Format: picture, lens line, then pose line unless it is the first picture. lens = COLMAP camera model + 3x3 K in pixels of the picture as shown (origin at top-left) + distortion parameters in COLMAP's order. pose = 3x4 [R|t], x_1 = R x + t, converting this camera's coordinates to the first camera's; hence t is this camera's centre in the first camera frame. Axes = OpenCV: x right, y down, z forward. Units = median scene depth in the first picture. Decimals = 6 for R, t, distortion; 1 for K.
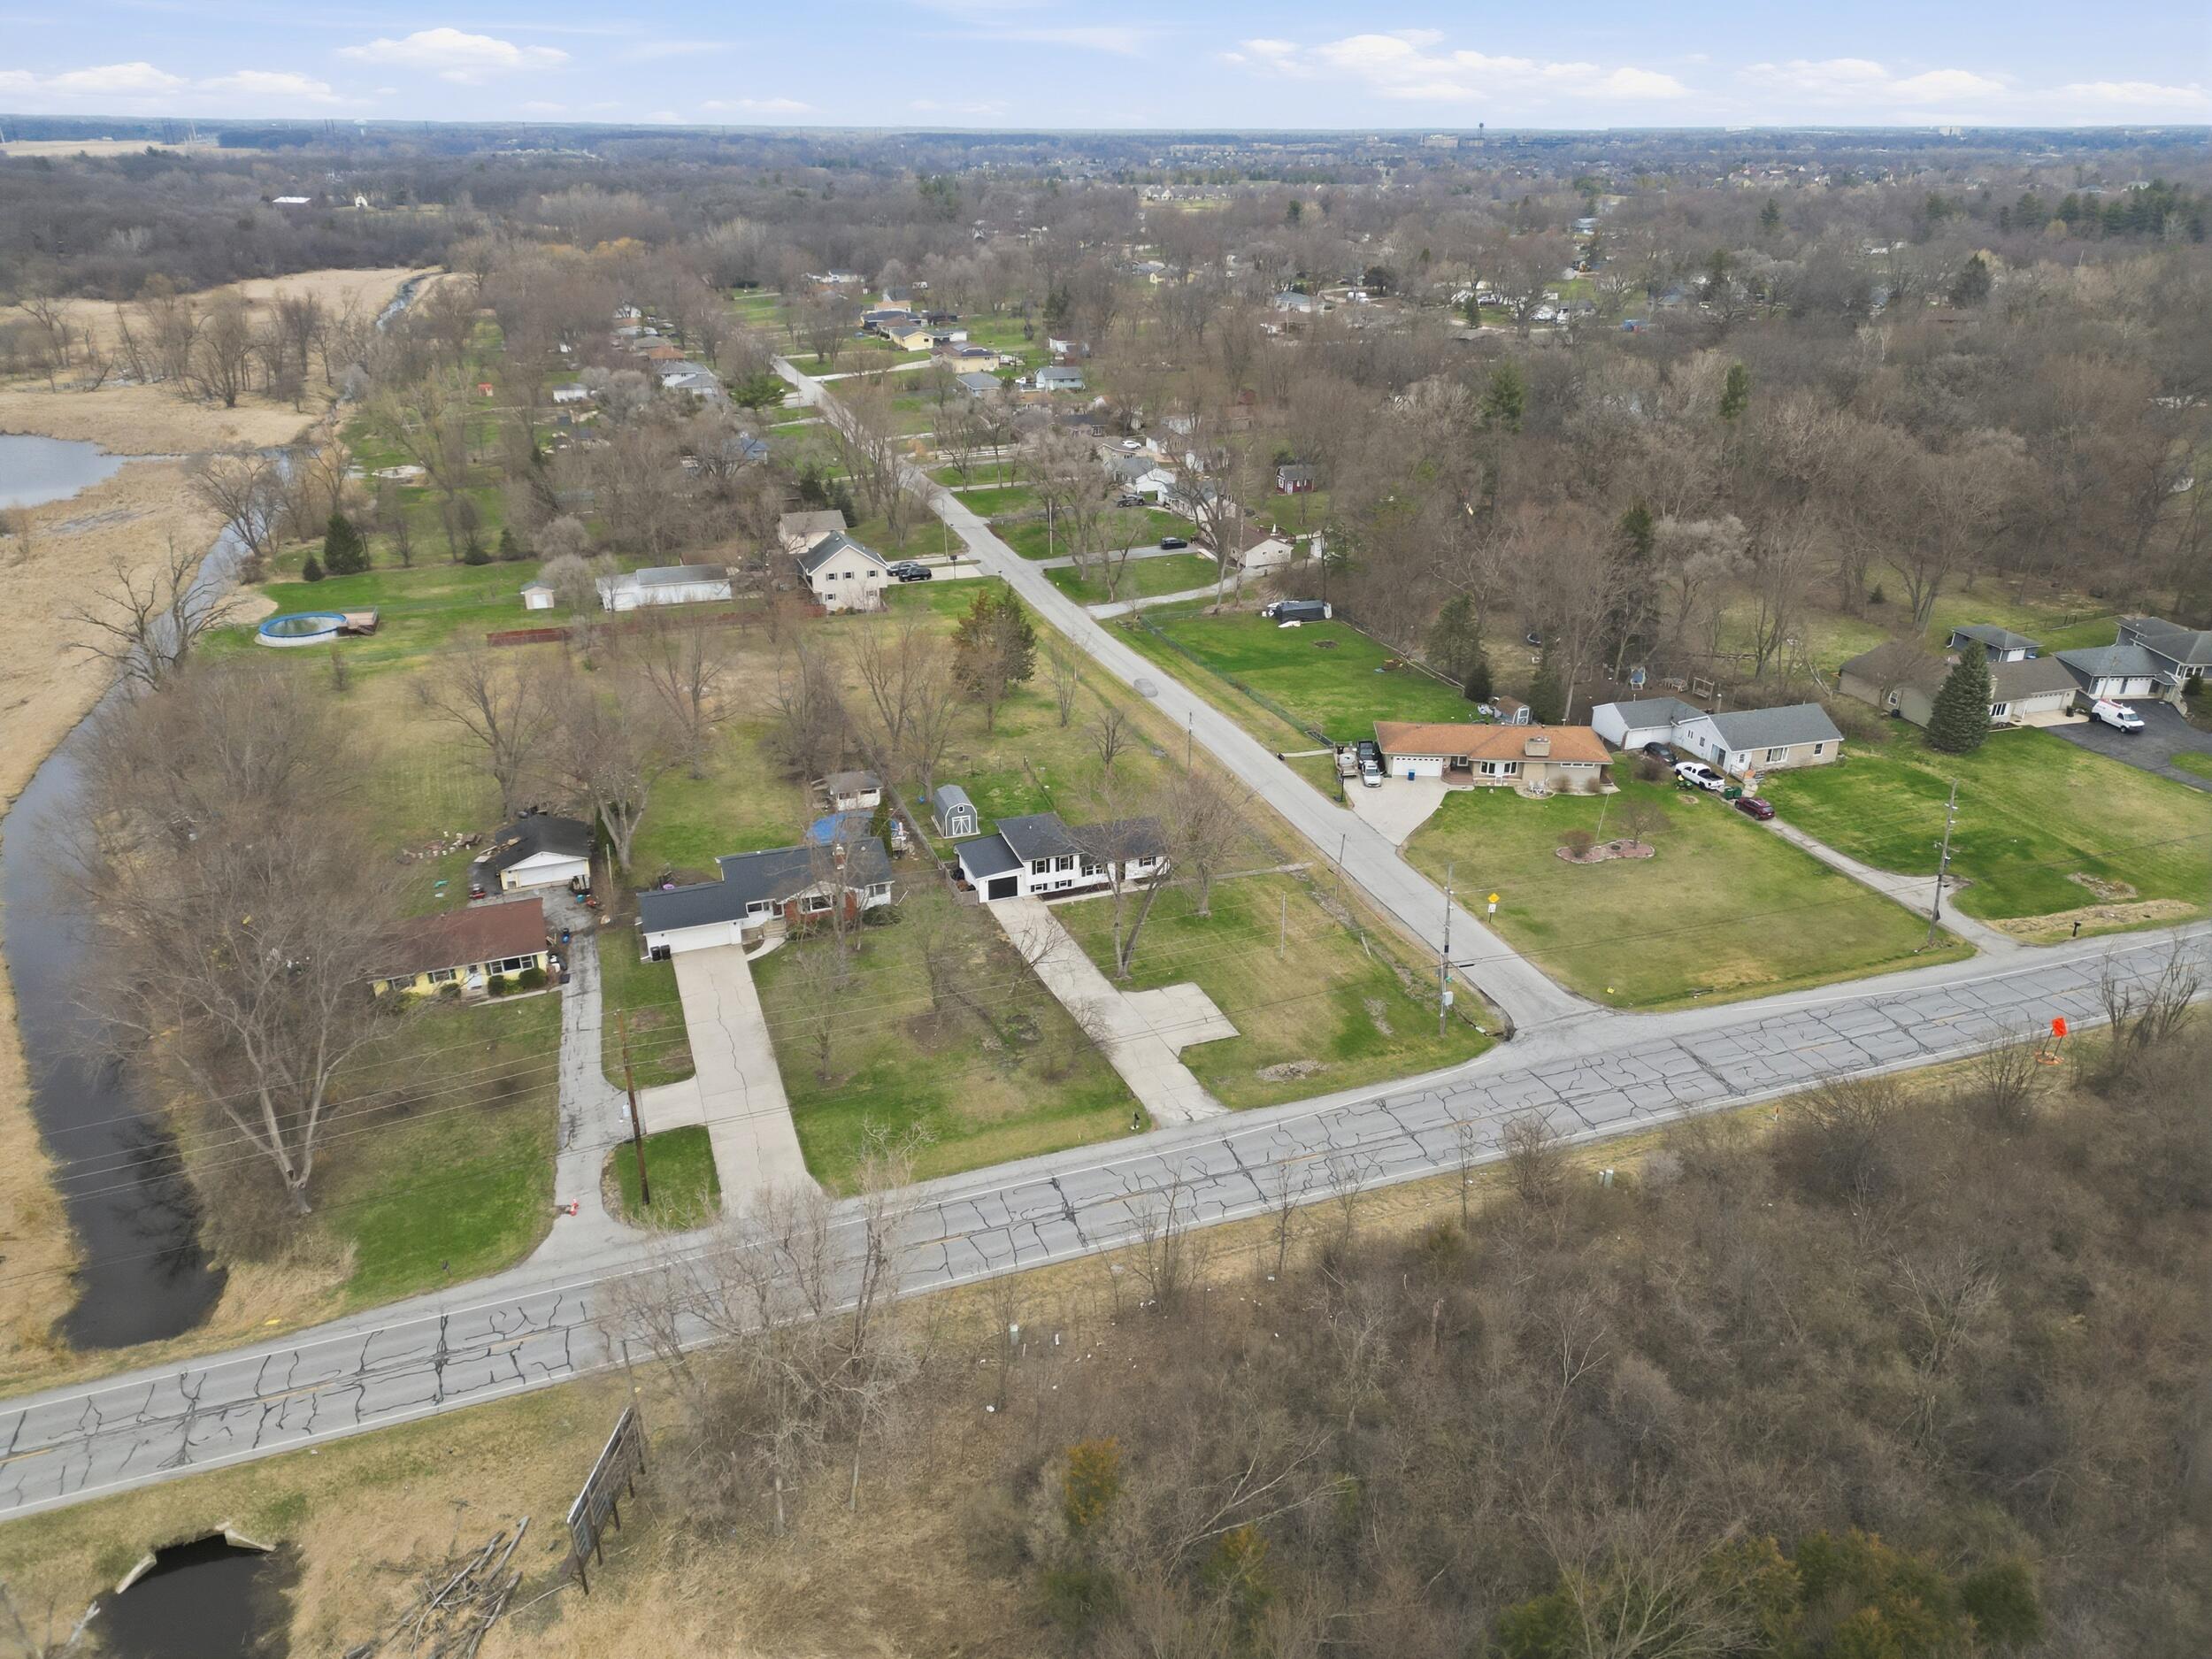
lens RADIAL K [[1525.8, 0, 1113.0], [0, 1525.8, 827.0], [0, 0, 1]] dist [0.099502, -0.103090]
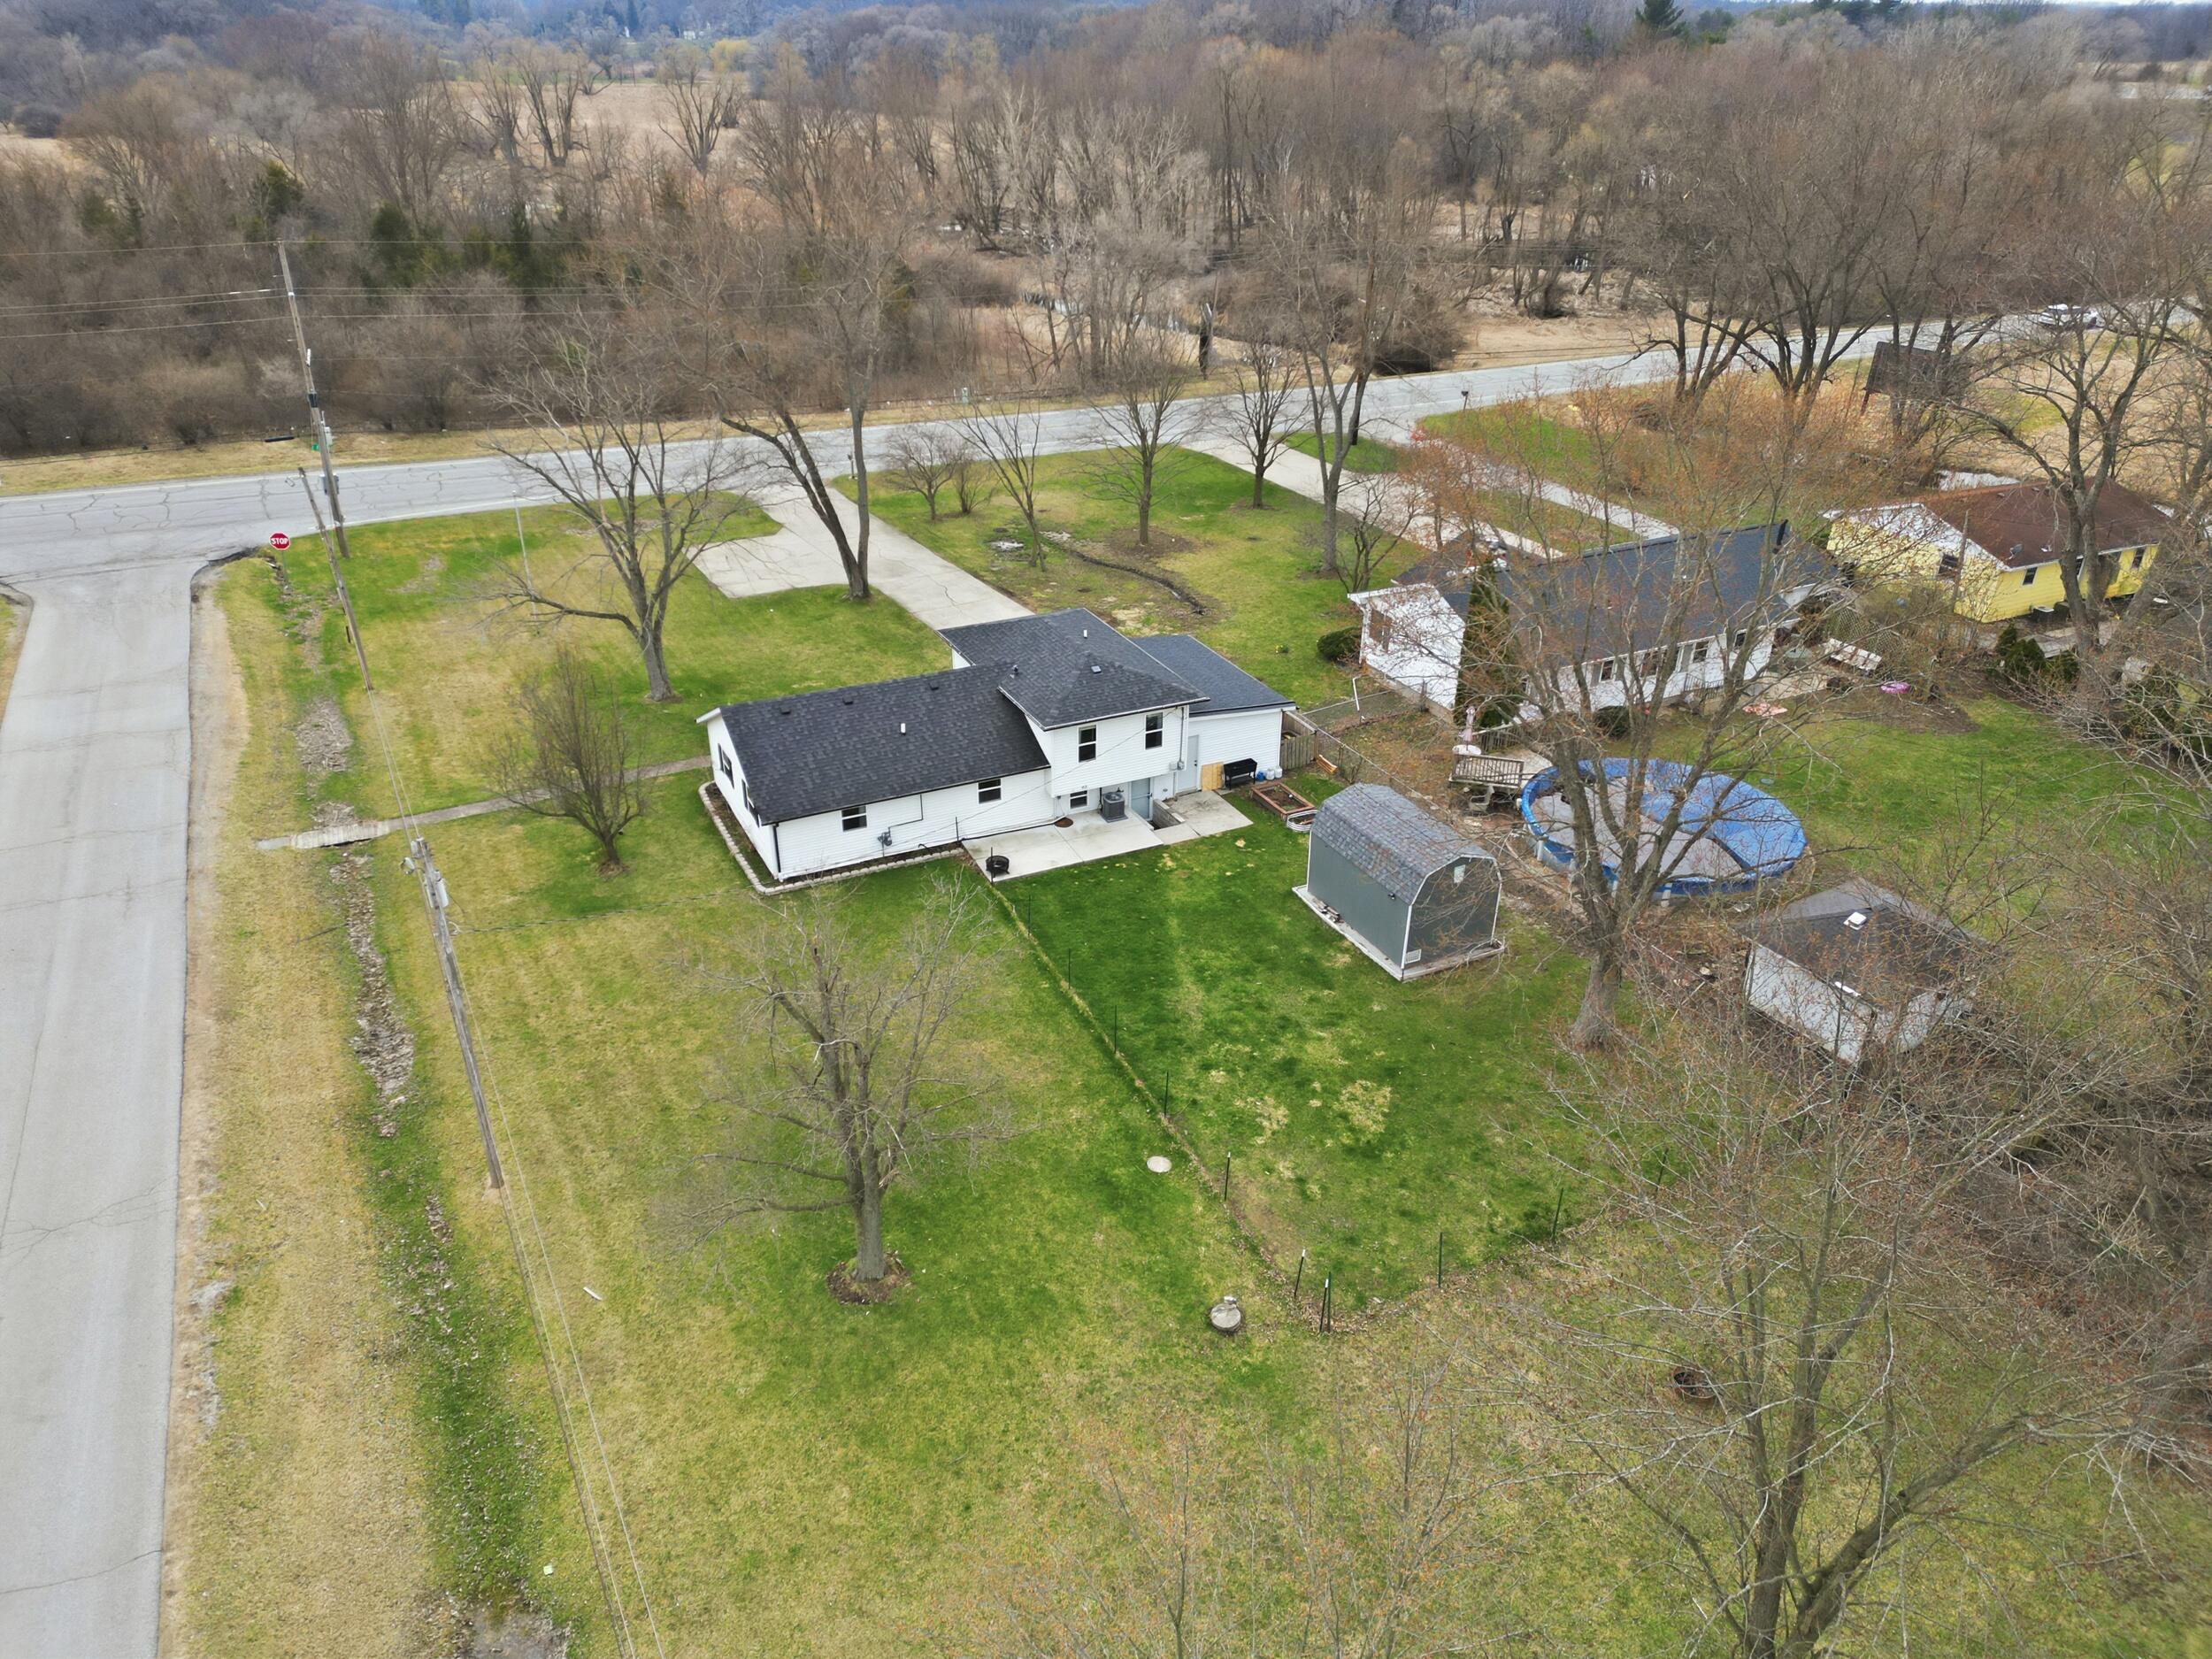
lens RADIAL K [[1525.8, 0, 1113.0], [0, 1525.8, 827.0], [0, 0, 1]] dist [0.099502, -0.103090]
pose [[-0.992058, 0.041783, -0.118636, -0.012803], [-0.068177, 0.614002, 0.786354, -0.237497], [0.105699, 0.788198, -0.606277, 1.127122]]
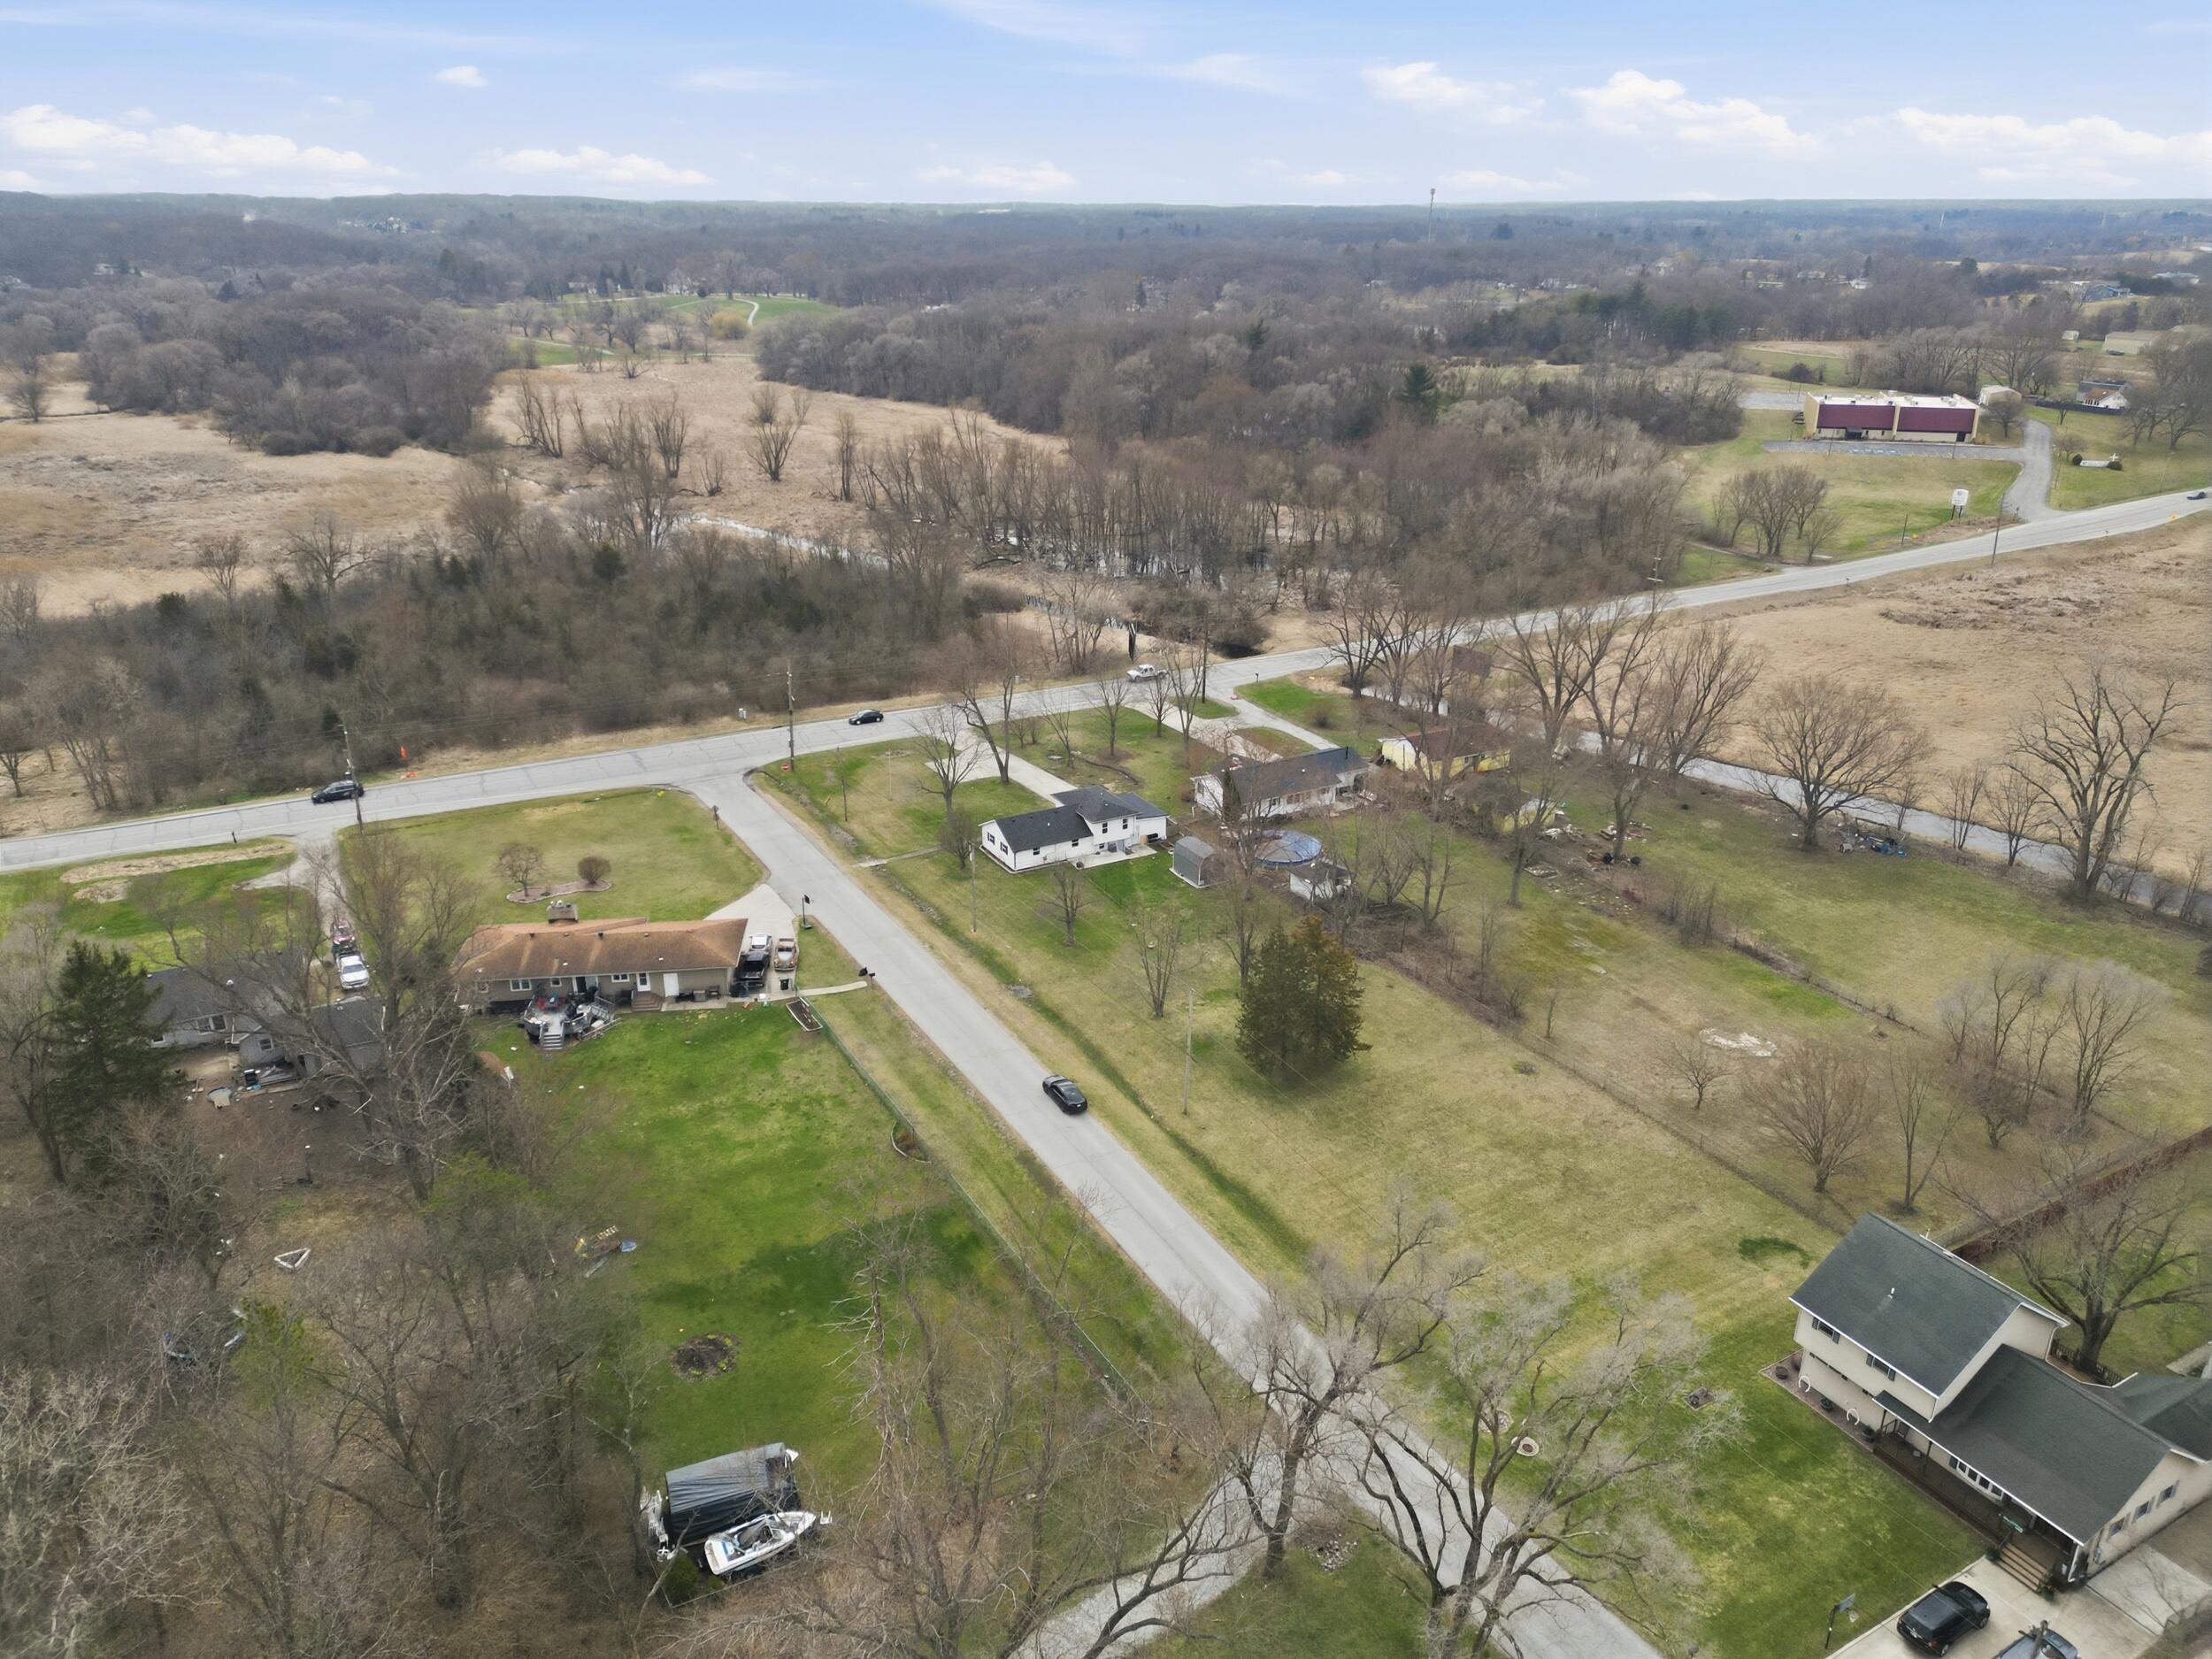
lens RADIAL K [[1525.8, 0, 1113.0], [0, 1525.8, 827.0], [0, 0, 1]] dist [0.099502, -0.103090]
pose [[-0.983929, 0.057483, -0.169052, 0.120534], [-0.083273, 0.689773, 0.719221, -0.730468], [0.157951, 0.721740, -0.673902, 1.606143]]
